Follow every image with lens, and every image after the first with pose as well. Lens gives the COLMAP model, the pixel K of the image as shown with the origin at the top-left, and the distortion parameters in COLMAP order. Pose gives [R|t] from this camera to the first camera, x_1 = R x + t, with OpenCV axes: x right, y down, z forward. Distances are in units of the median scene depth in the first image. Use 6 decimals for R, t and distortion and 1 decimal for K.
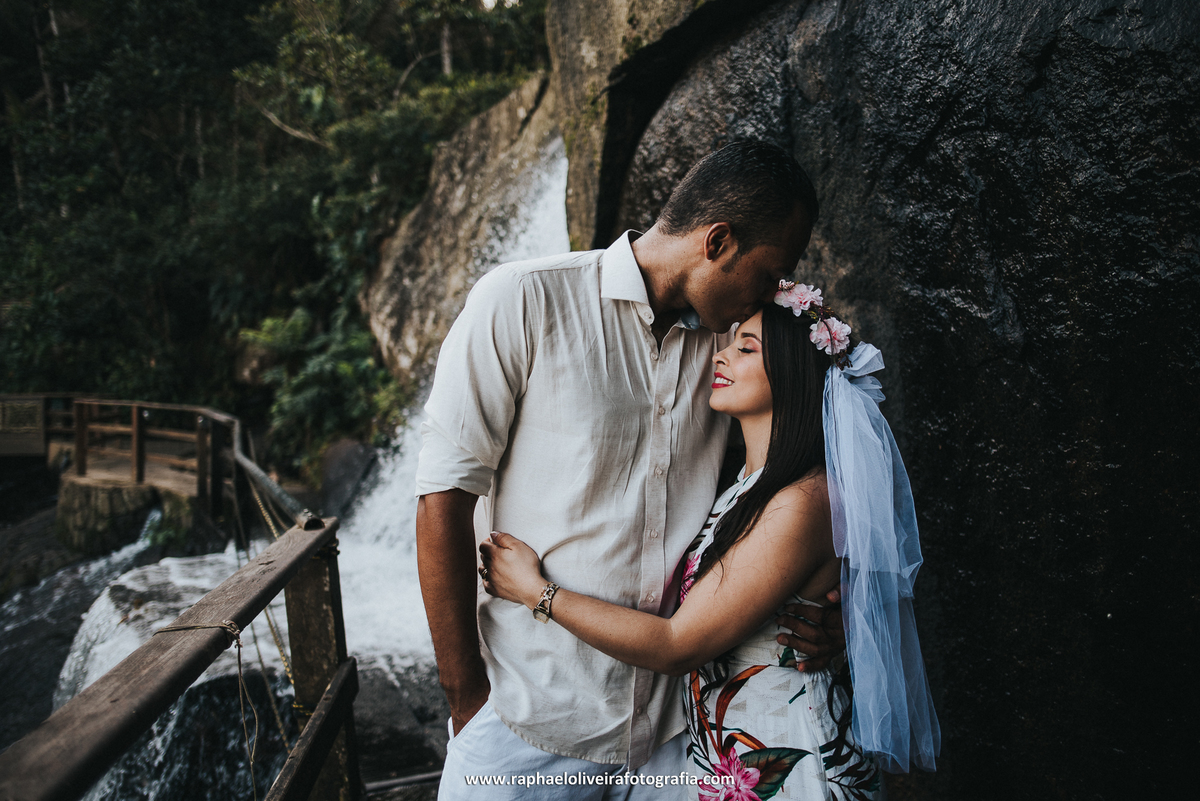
lens RADIAL K [[829.0, 0, 601.0], [0, 829.0, 400.1], [0, 0, 1]] dist [-0.048445, 0.025446]
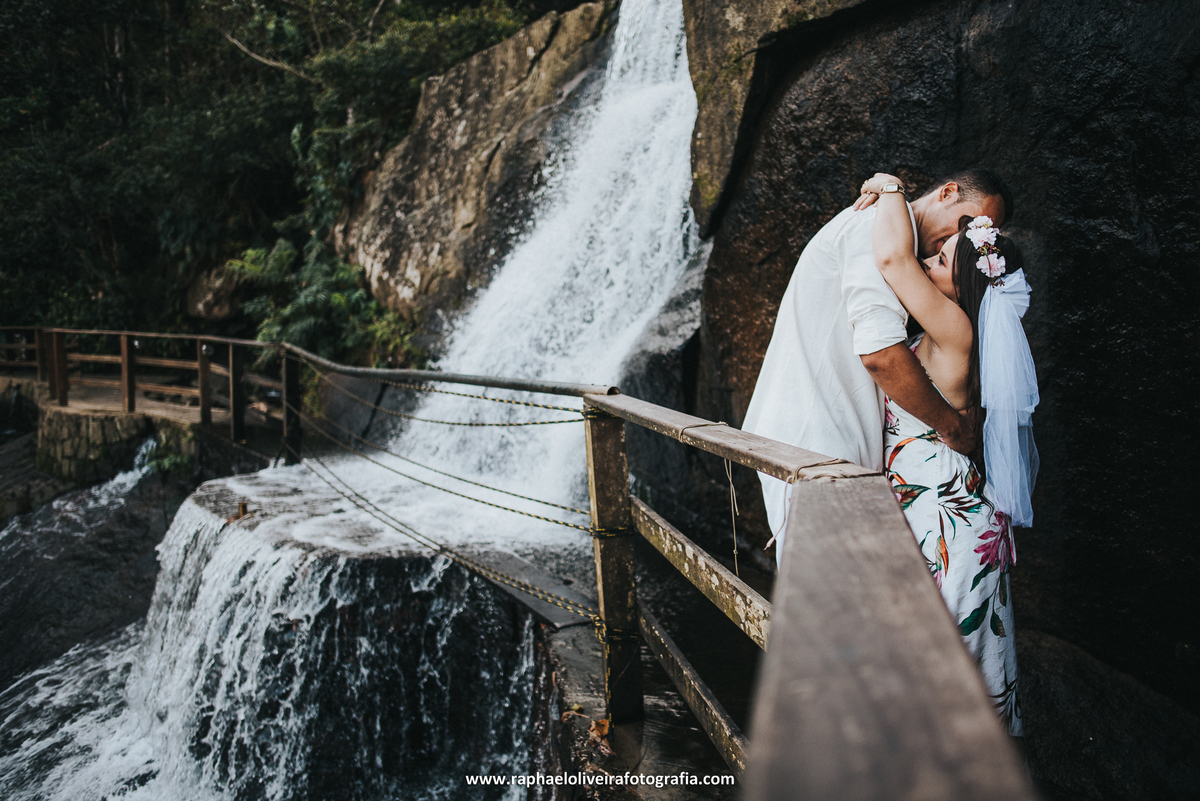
lens RADIAL K [[829.0, 0, 598.6], [0, 829.0, 400.4], [0, 0, 1]] dist [-0.048445, 0.025446]
pose [[0.994976, -0.001529, 0.100106, -0.327460], [-0.005508, 0.997532, 0.069990, 0.047889], [-0.099966, -0.070190, 0.992512, -0.196149]]
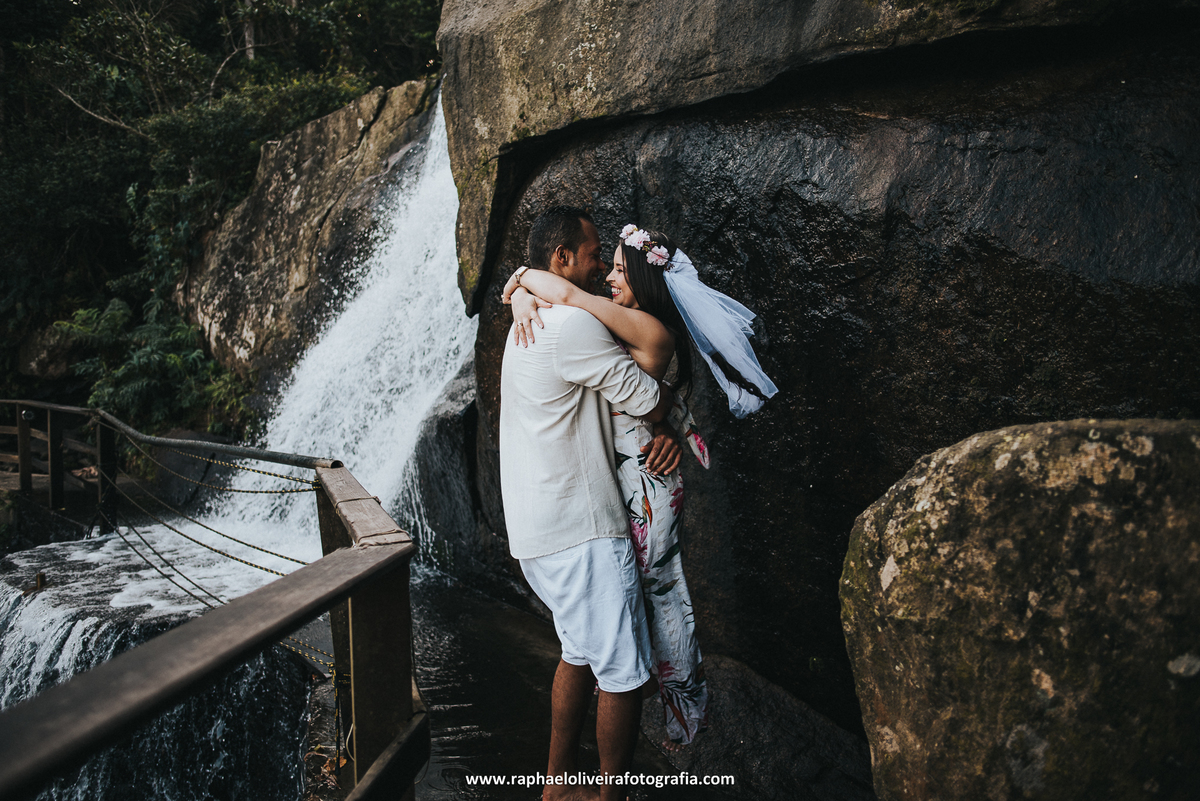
lens RADIAL K [[829.0, 0, 601.7], [0, 829.0, 399.8], [0, 0, 1]] dist [-0.048445, 0.025446]
pose [[0.970242, -0.016533, 0.241574, -0.157087], [0.013421, 0.999804, 0.014524, 0.011749], [-0.241767, -0.010849, 0.970274, -0.372352]]
